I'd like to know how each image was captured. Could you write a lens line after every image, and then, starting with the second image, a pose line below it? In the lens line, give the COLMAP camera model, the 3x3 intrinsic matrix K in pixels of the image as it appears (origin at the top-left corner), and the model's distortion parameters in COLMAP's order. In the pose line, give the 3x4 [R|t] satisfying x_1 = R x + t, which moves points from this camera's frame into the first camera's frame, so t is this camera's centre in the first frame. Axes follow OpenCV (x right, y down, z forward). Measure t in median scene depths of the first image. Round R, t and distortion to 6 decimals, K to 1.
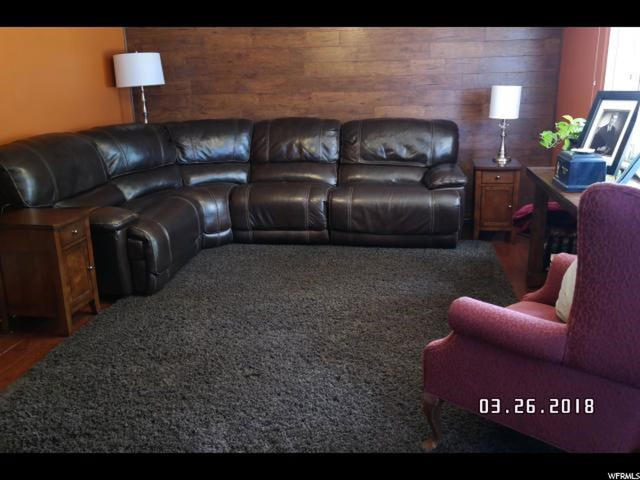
lens RADIAL K [[575.0, 0, 317.9], [0, 575.0, 241.2], [0, 0, 1]] dist [0.007289, 0.028370]
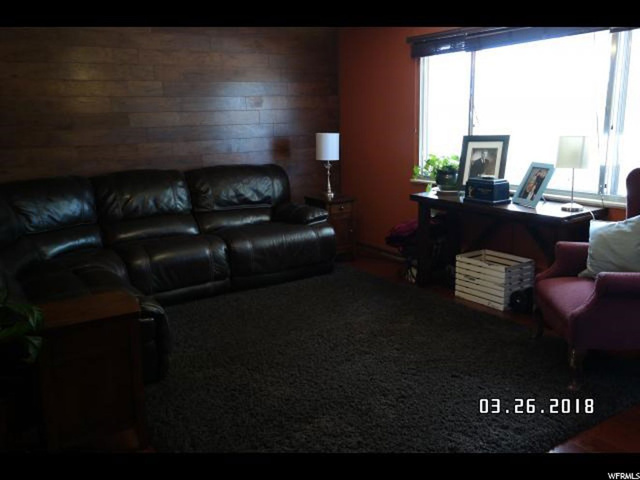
lens RADIAL K [[575.0, 0, 316.3], [0, 575.0, 240.2], [0, 0, 1]] dist [0.007289, 0.028370]
pose [[0.741797, -0.138268, 0.656216, -0.471786], [0.191134, 0.981520, -0.009250, -0.041185], [-0.642811, 0.132287, 0.754516, 0.129209]]
